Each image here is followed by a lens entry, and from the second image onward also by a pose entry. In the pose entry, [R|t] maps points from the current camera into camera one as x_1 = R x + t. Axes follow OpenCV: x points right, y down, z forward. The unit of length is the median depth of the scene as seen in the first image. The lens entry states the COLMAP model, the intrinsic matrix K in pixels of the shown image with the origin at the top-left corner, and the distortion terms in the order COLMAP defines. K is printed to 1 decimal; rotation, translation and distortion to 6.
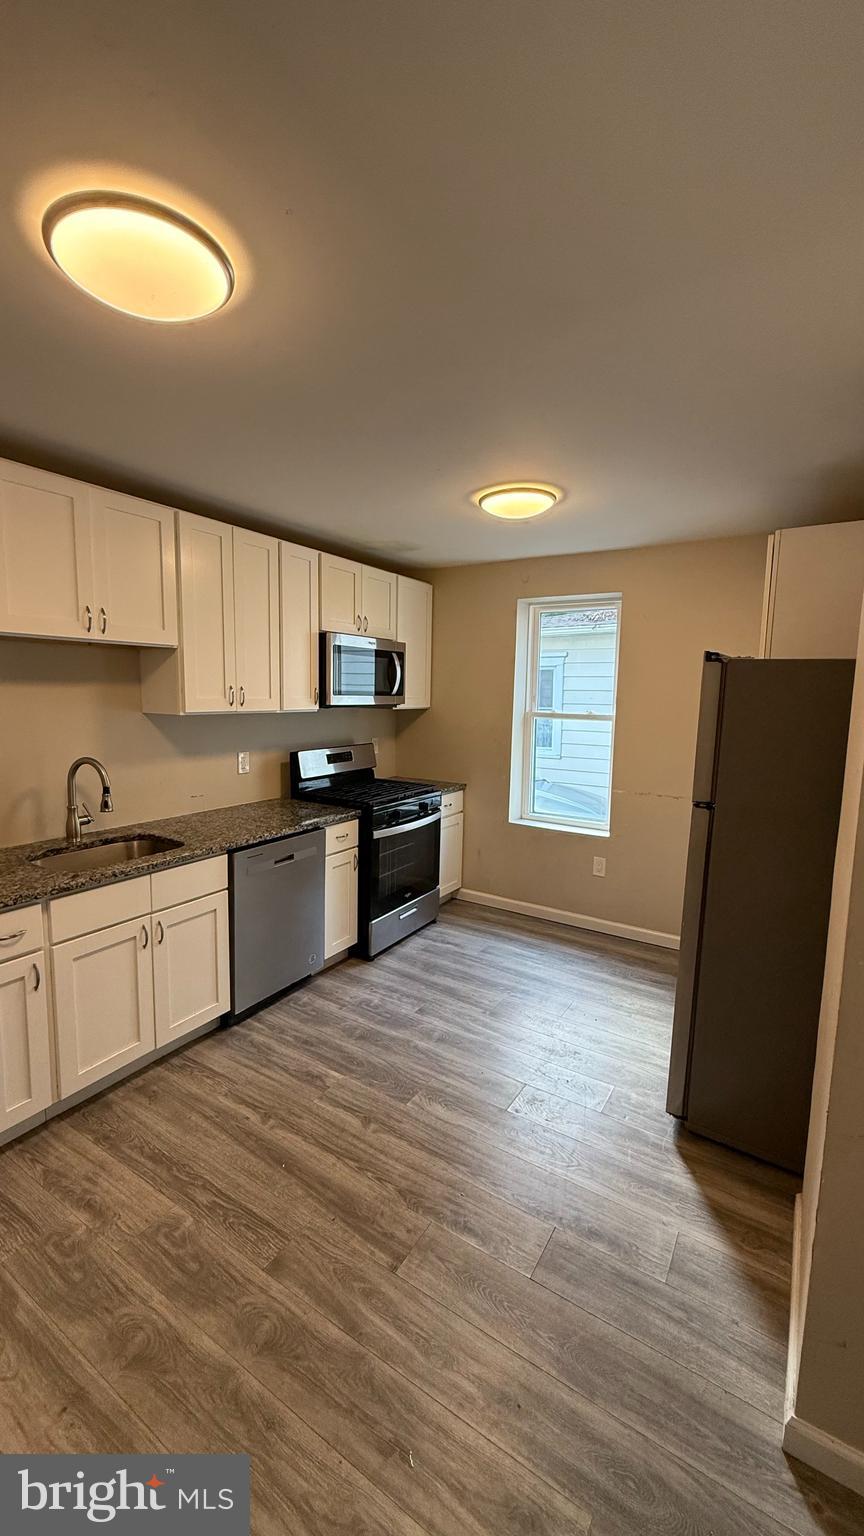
lens RADIAL K [[619.1, 0, 432.8], [0, 619.1, 766.1], [0, 0, 1]] dist [0.001906, 0.000065]
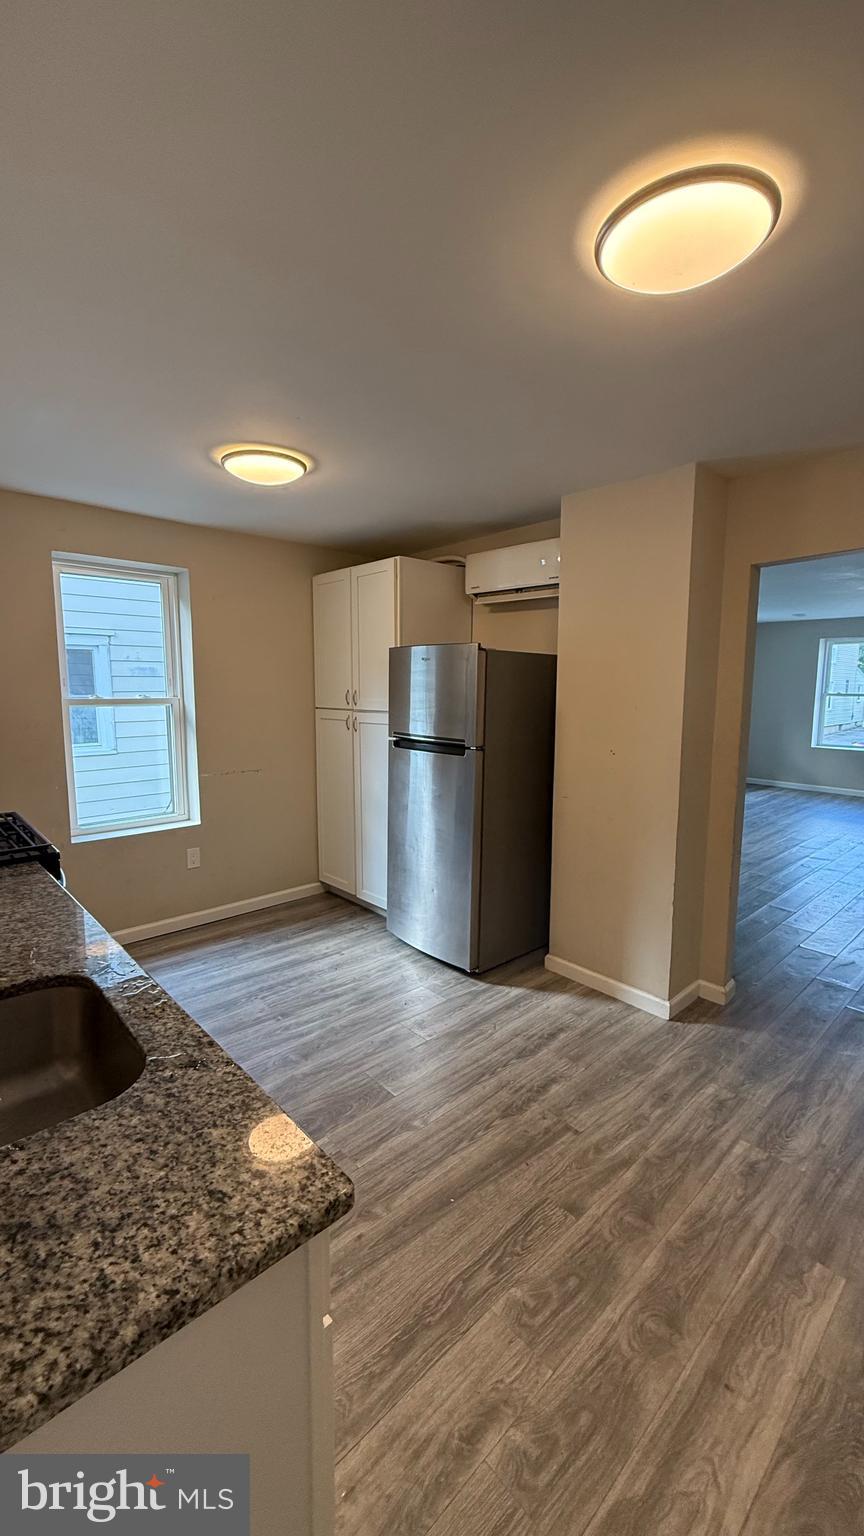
lens RADIAL K [[619.1, 0, 431.8], [0, 619.1, 769.1], [0, 0, 1]] dist [0.001906, 0.000065]
pose [[0.242767, -0.144898, 0.959202, -1.158016], [0.120451, 0.985633, 0.118405, -0.088305], [-0.962578, 0.086792, 0.256732, 0.849122]]
